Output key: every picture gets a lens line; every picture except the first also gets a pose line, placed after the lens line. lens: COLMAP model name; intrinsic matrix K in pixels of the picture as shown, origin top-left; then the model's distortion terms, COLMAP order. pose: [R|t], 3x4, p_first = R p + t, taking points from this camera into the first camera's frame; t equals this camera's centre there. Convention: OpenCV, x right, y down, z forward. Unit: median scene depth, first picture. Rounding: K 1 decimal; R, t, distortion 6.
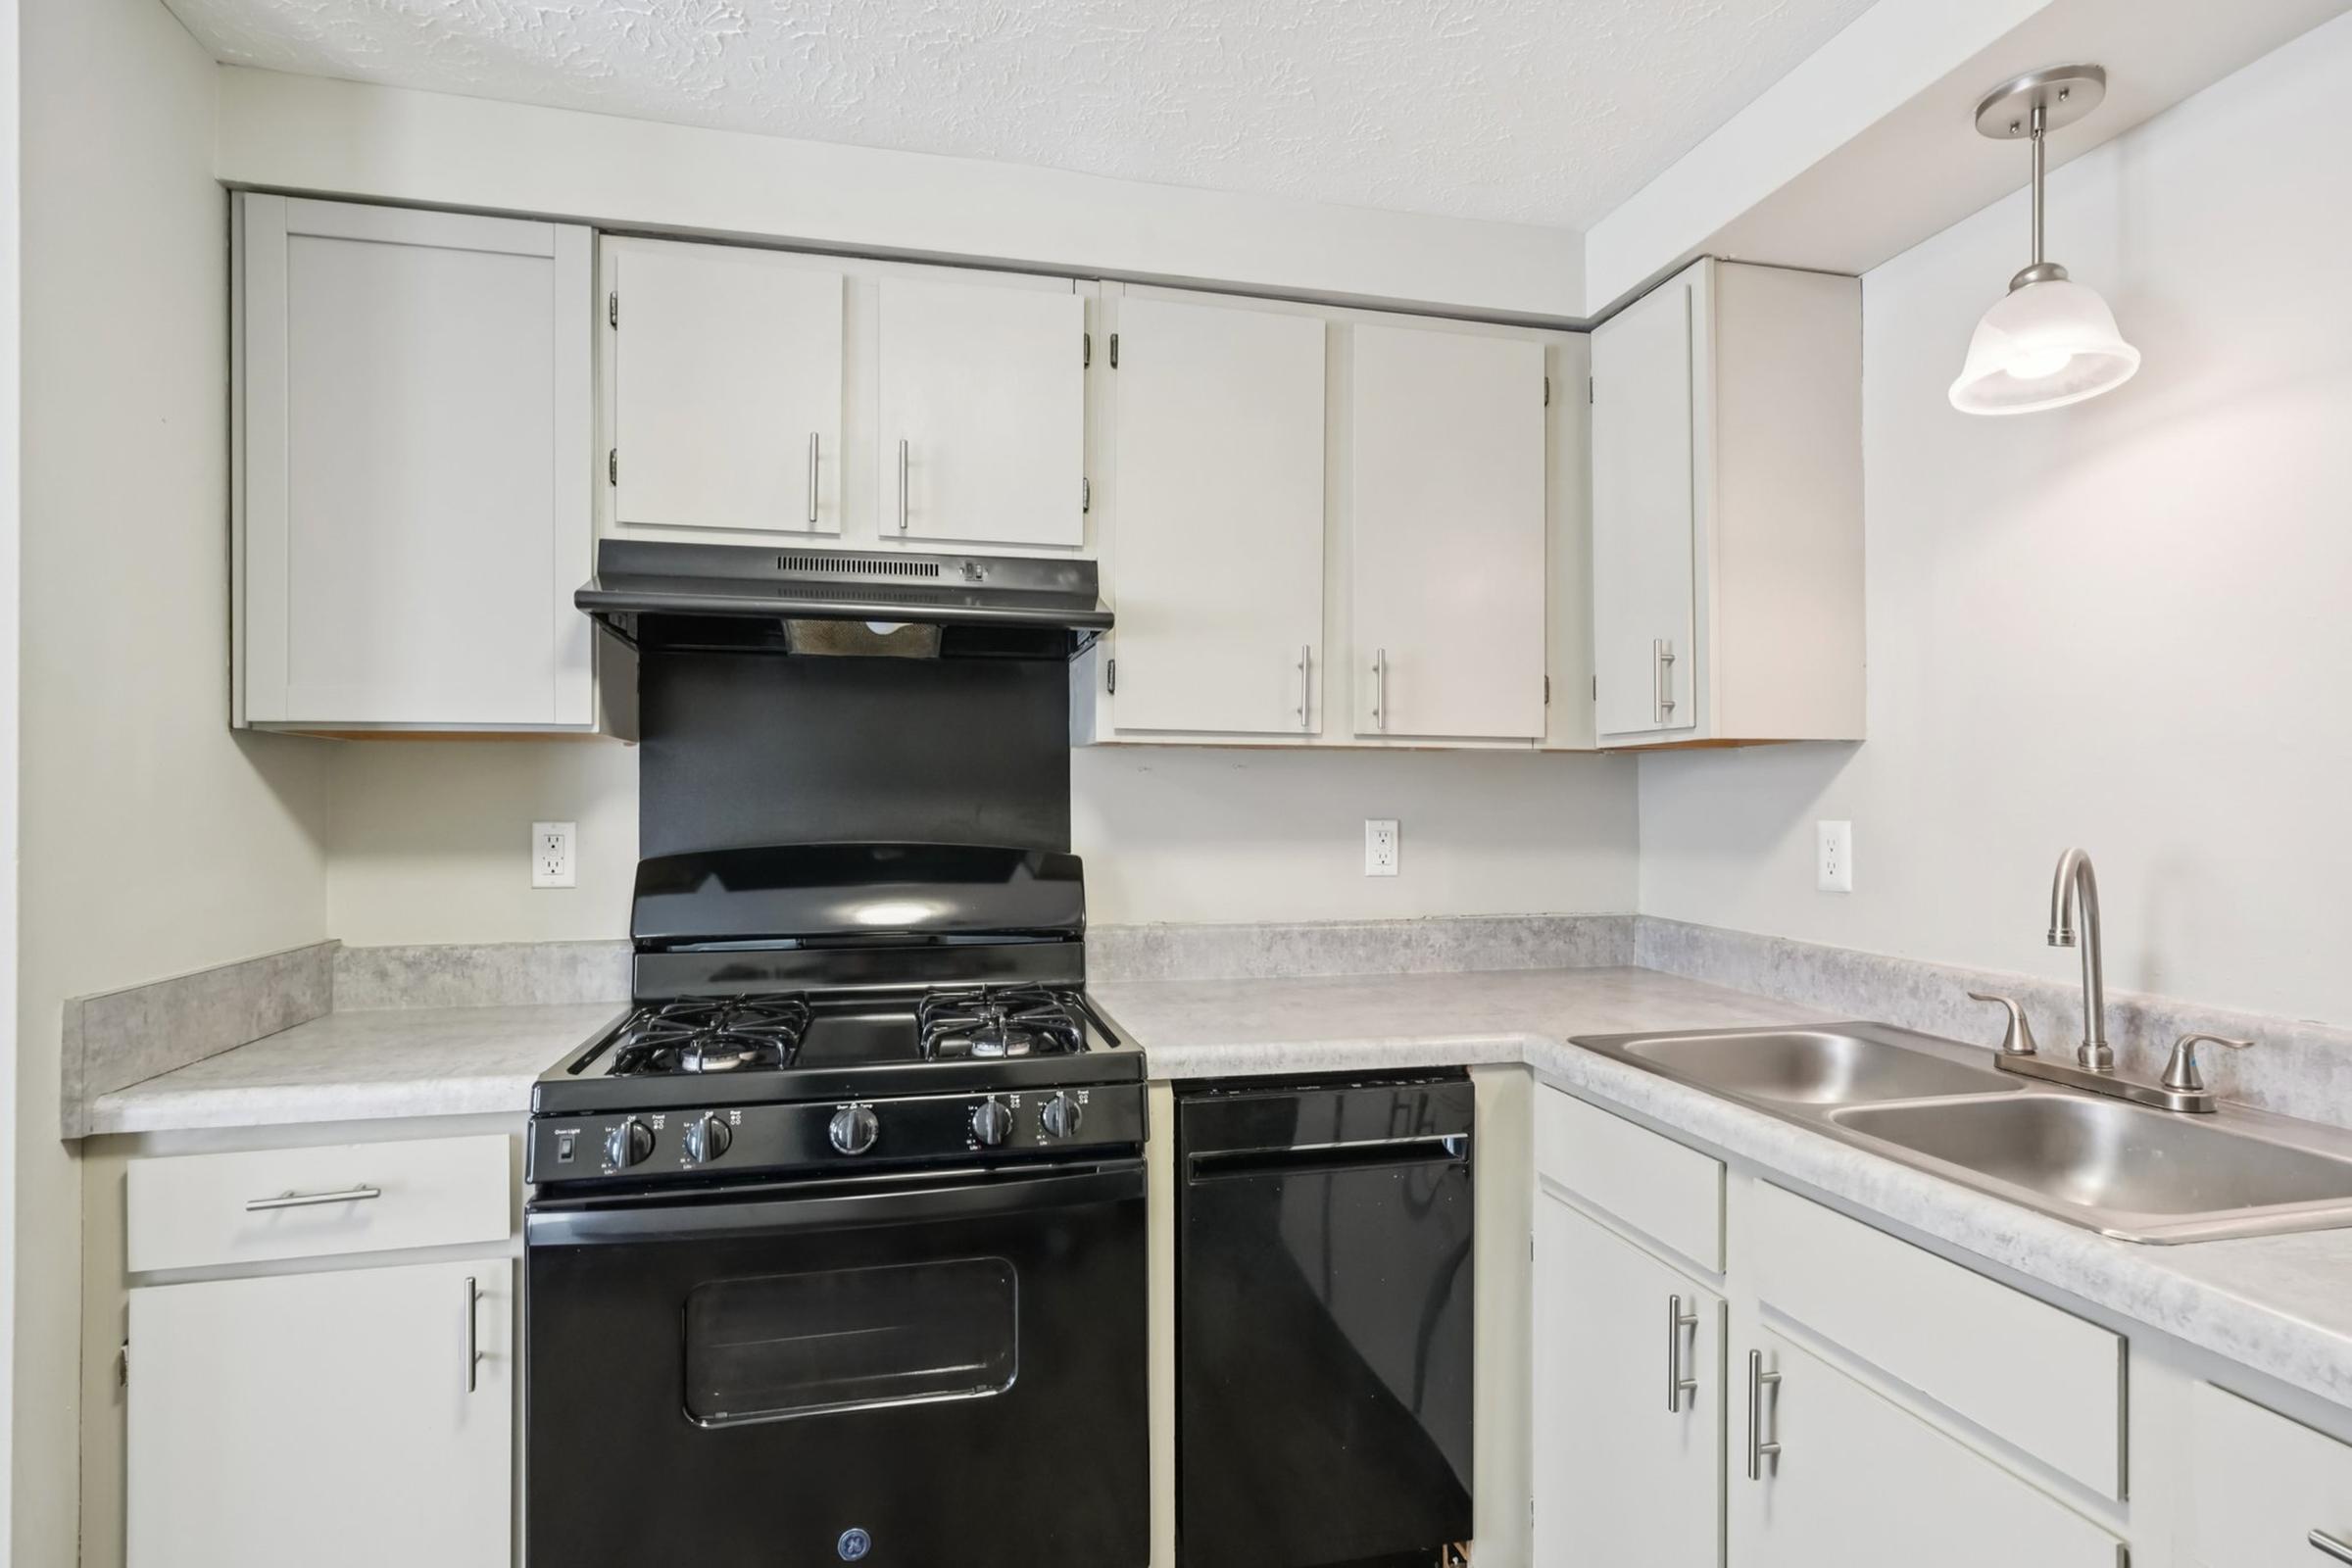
lens RADIAL K [[1191.8, 0, 1172.9], [0, 1191.8, 787.2], [0, 0, 1]] dist [-0.006184, 0.002285]
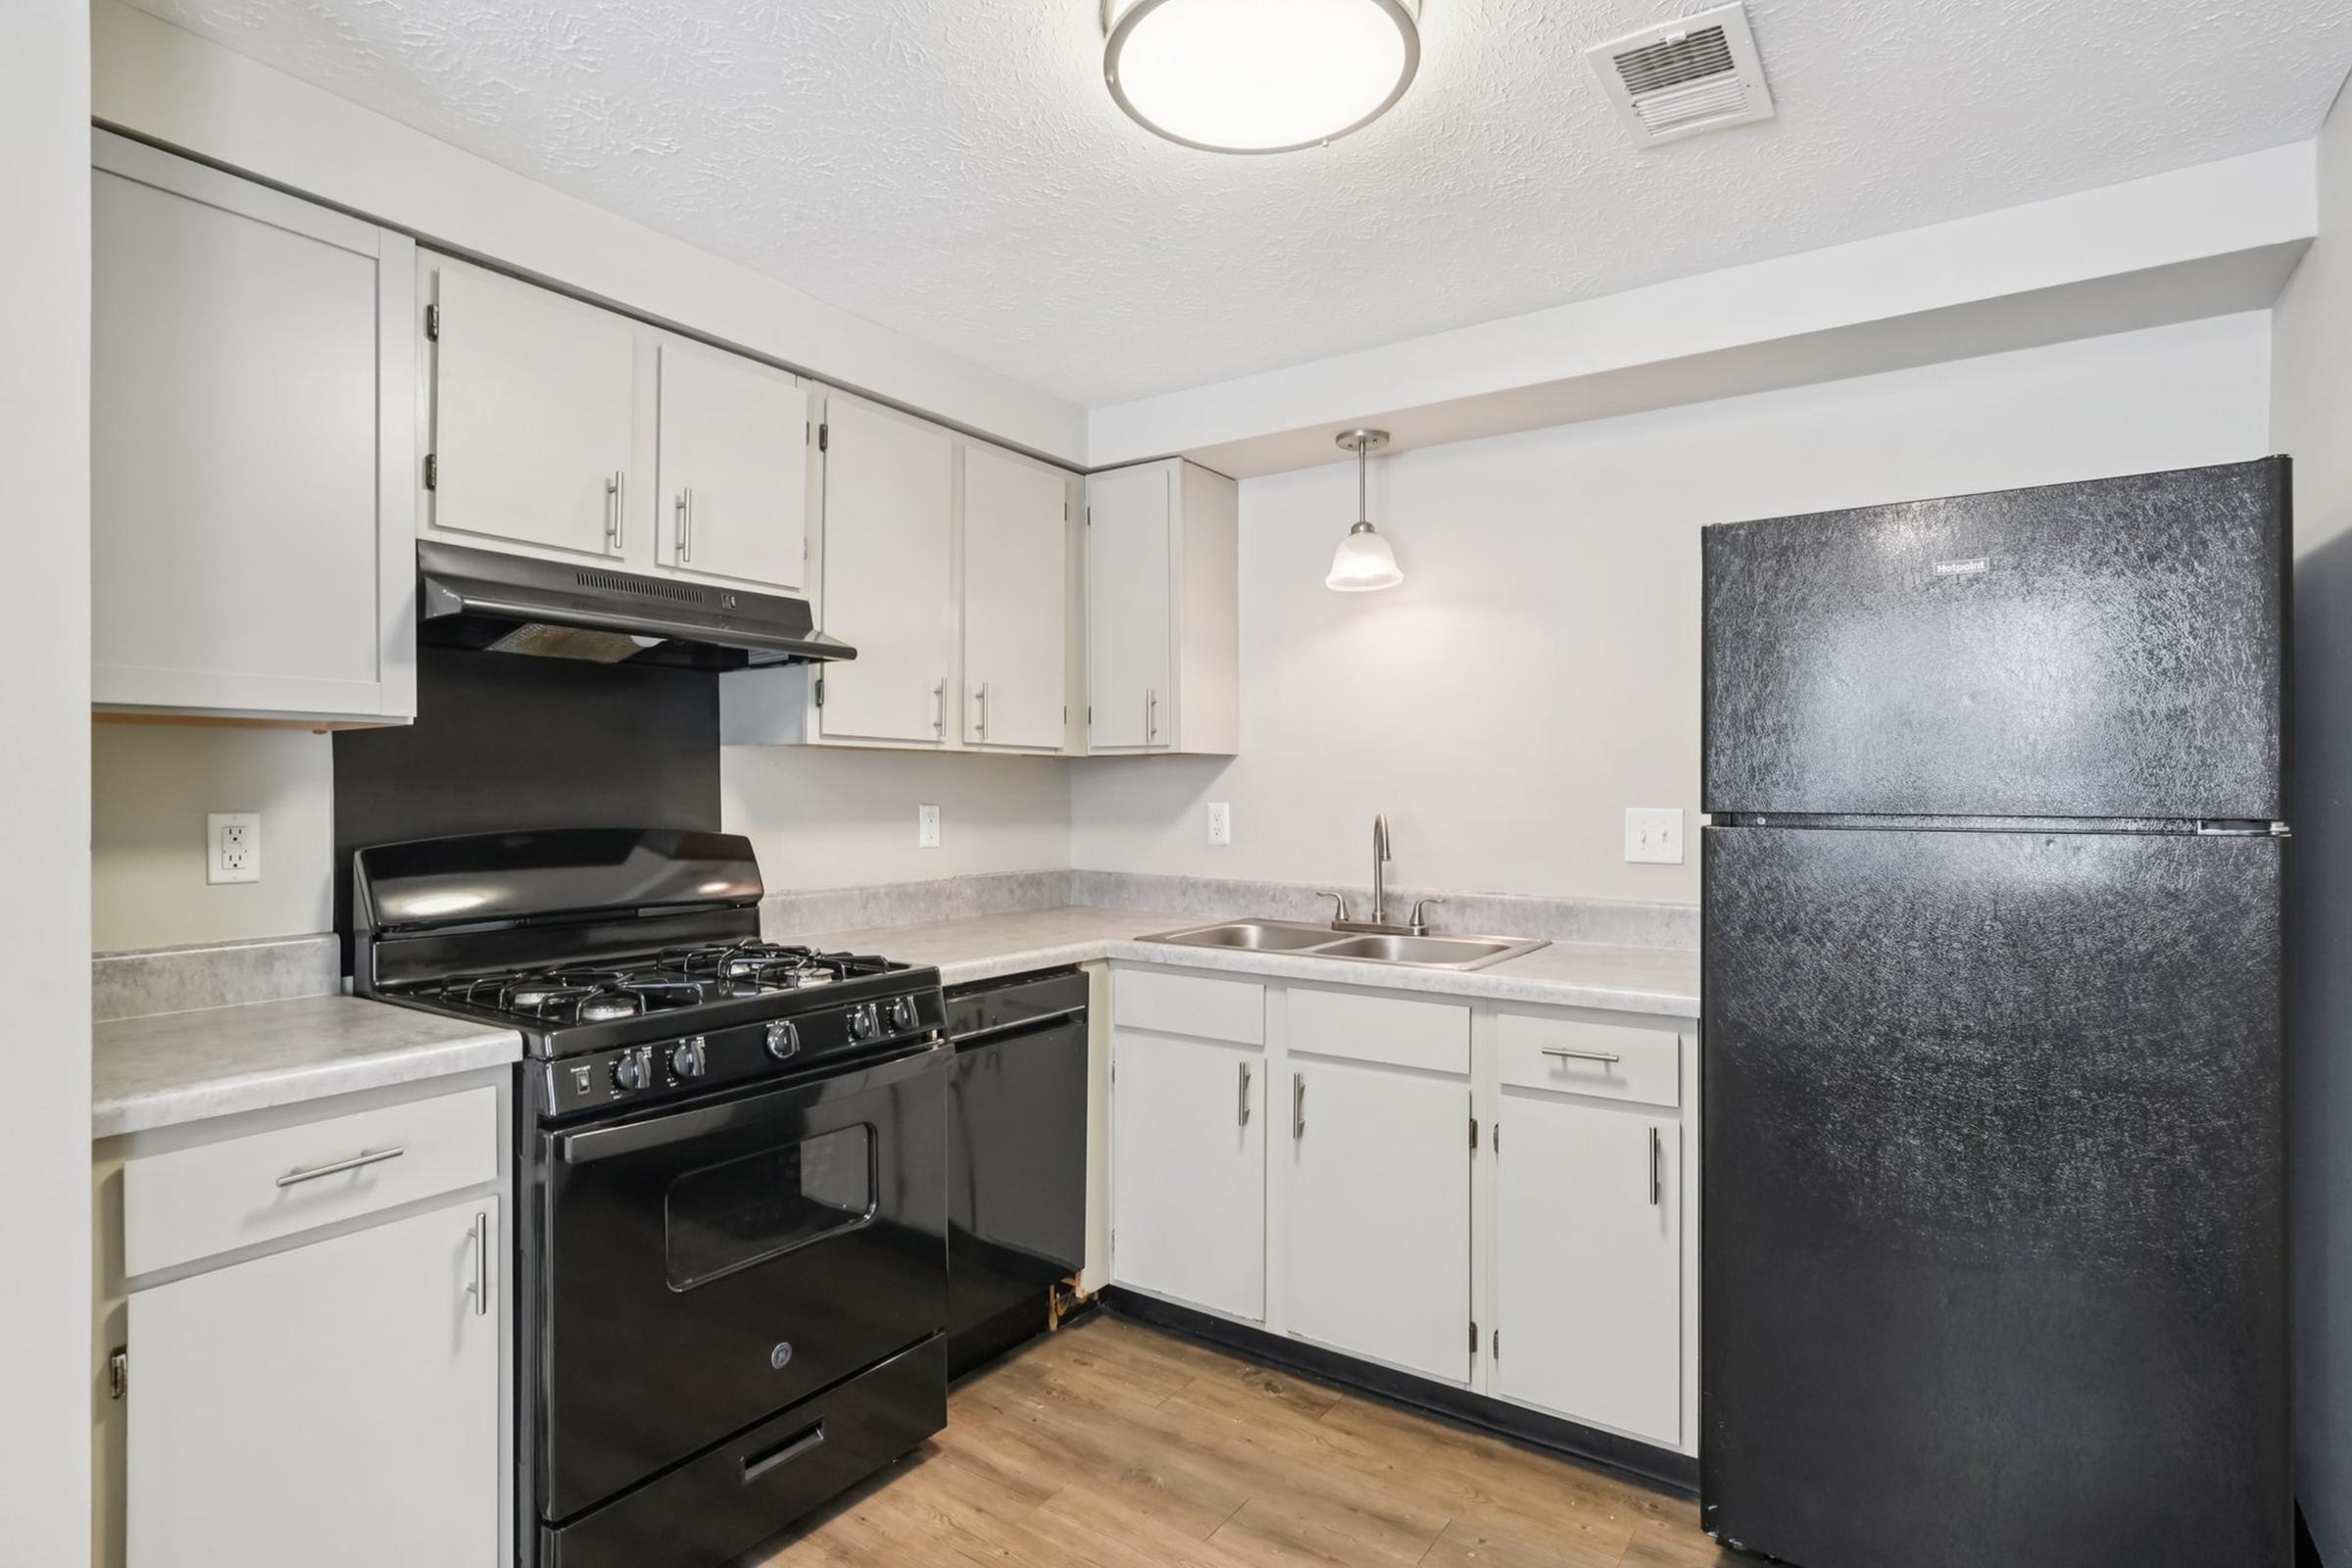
lens RADIAL K [[1189.1, 0, 1181.0], [0, 1189.1, 777.7], [0, 0, 1]] dist [-0.006541, -0.000169]
pose [[0.737813, 0.007892, 0.674959, -0.665404], [-0.007952, 0.999964, -0.003000, -0.001862], [-0.674959, -0.003154, 0.737849, -0.212510]]
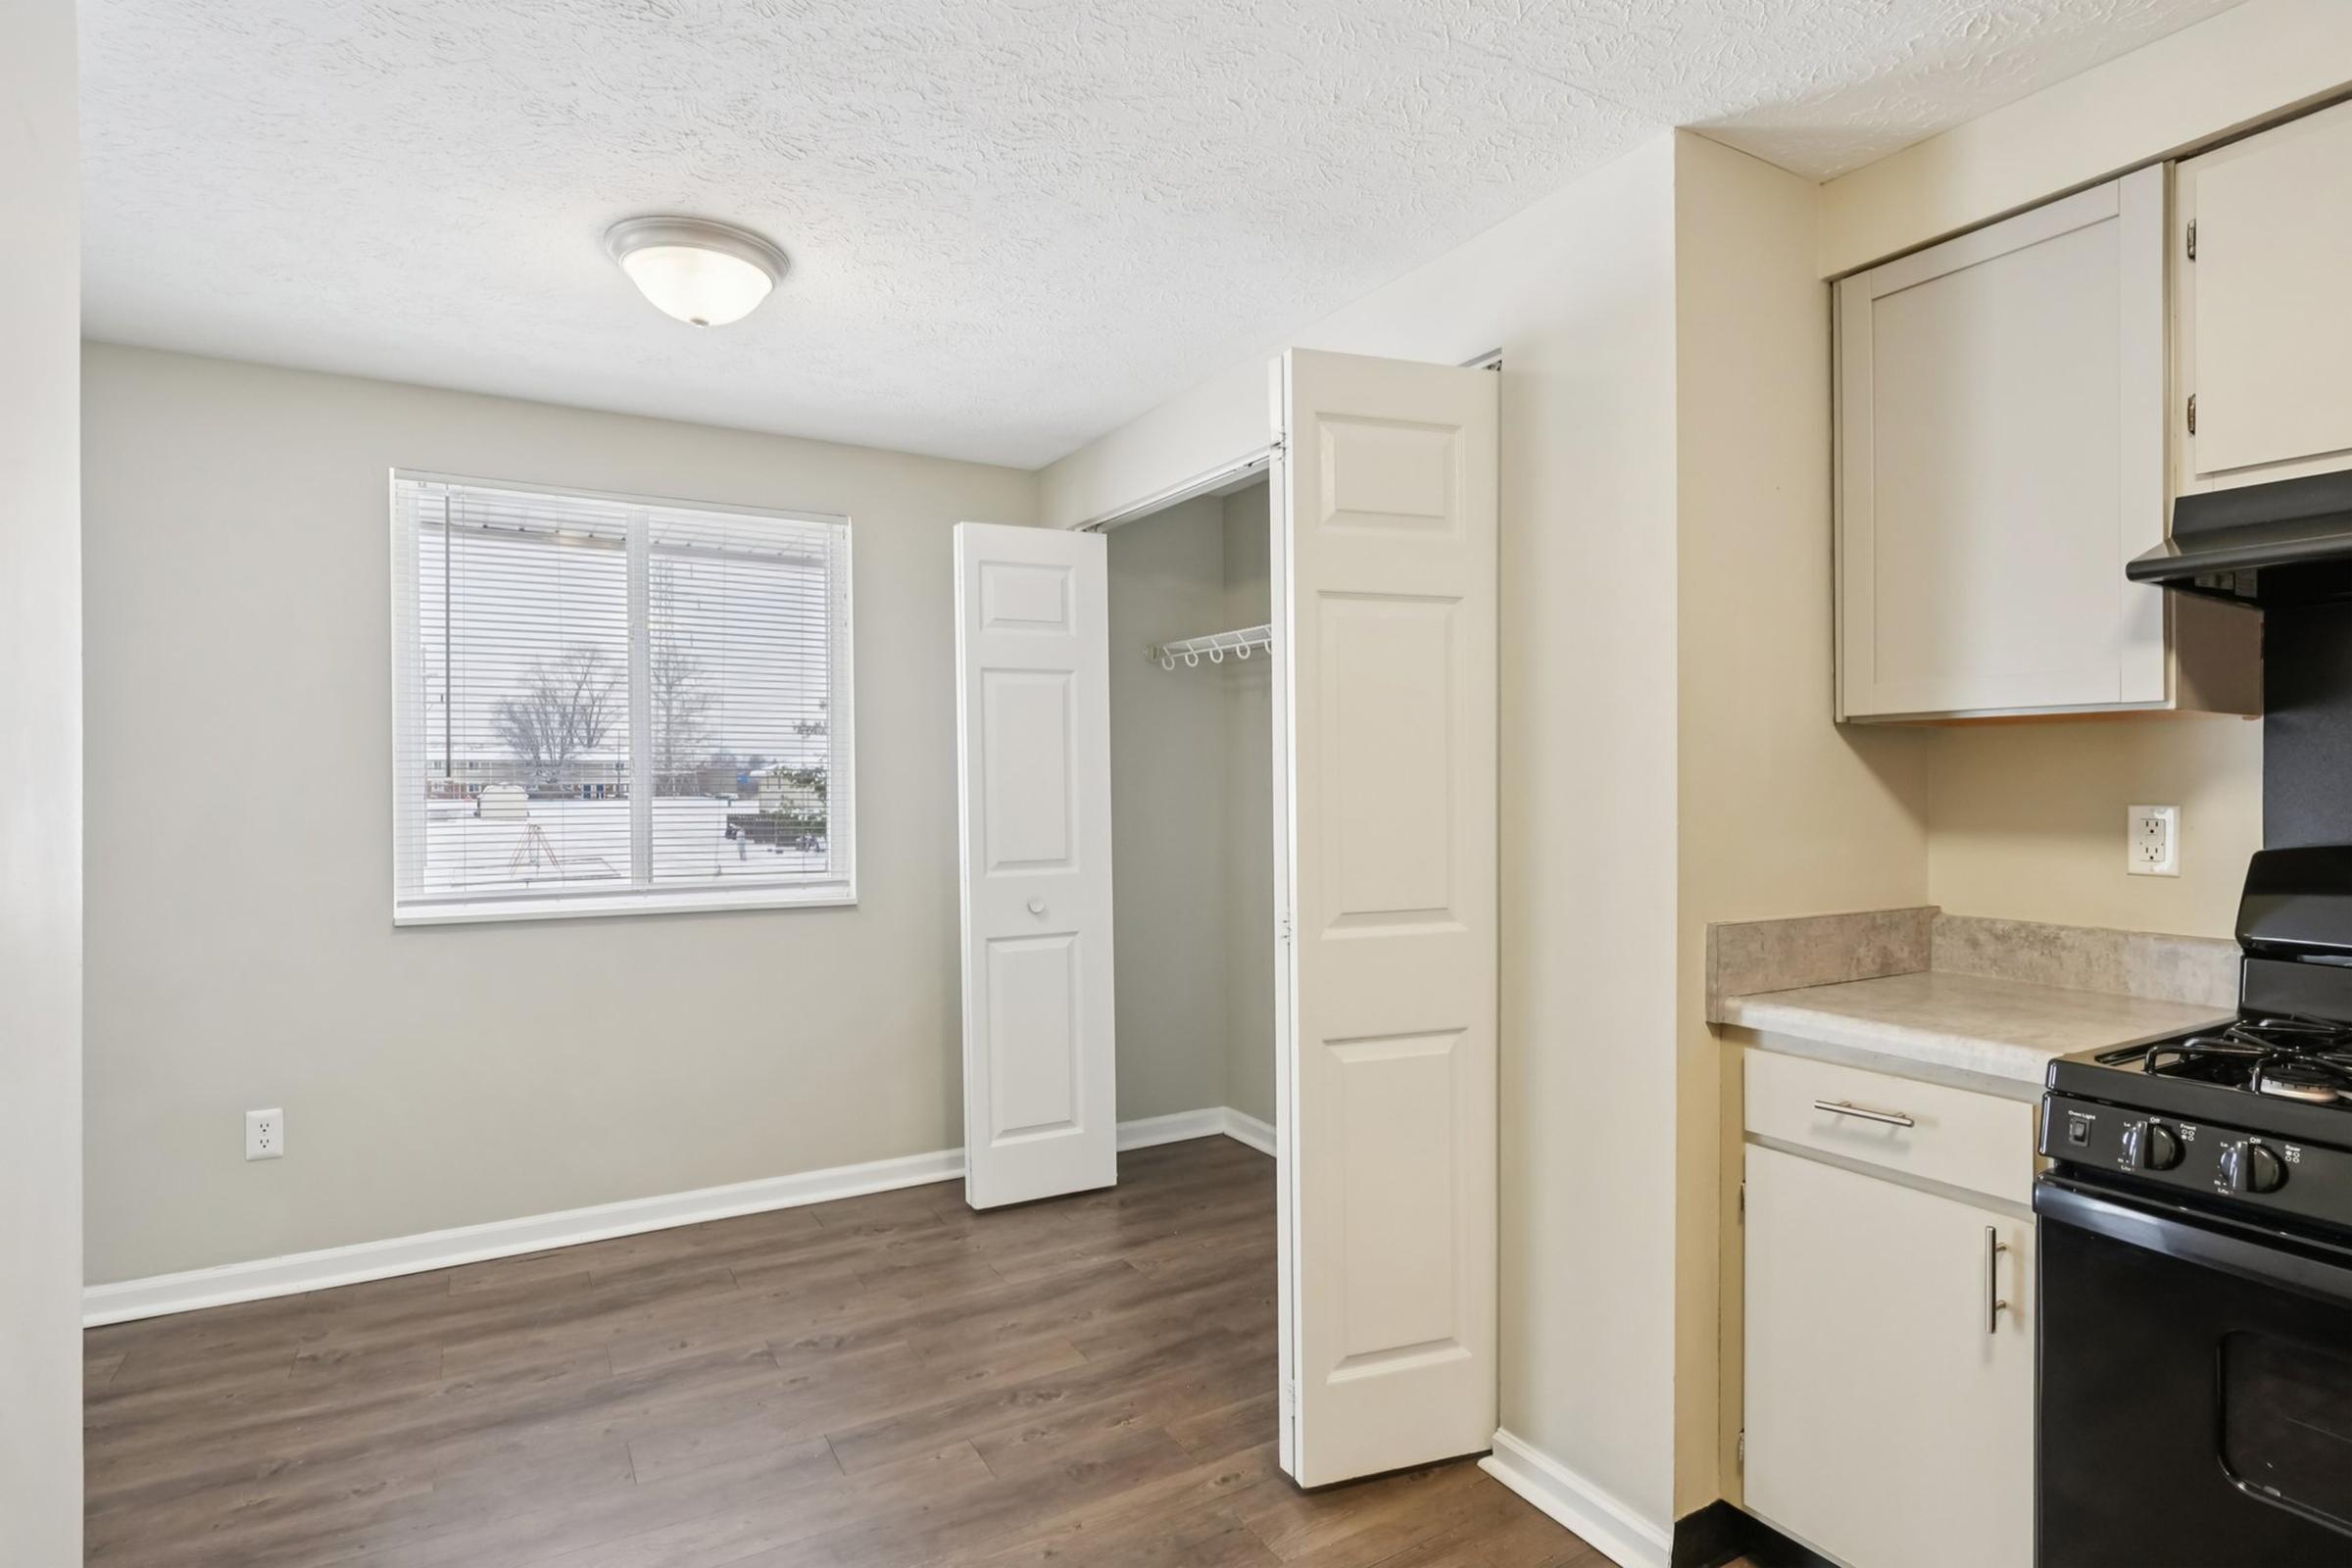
lens RADIAL K [[1191.8, 0, 1172.9], [0, 1191.8, 787.2], [0, 0, 1]] dist [-0.006184, 0.002285]
pose [[0.286869, 0.005272, -0.957955, 0.171111], [0.009140, 0.999924, 0.008240, 0.000272], [0.957926, -0.011119, 0.286799, -0.007446]]
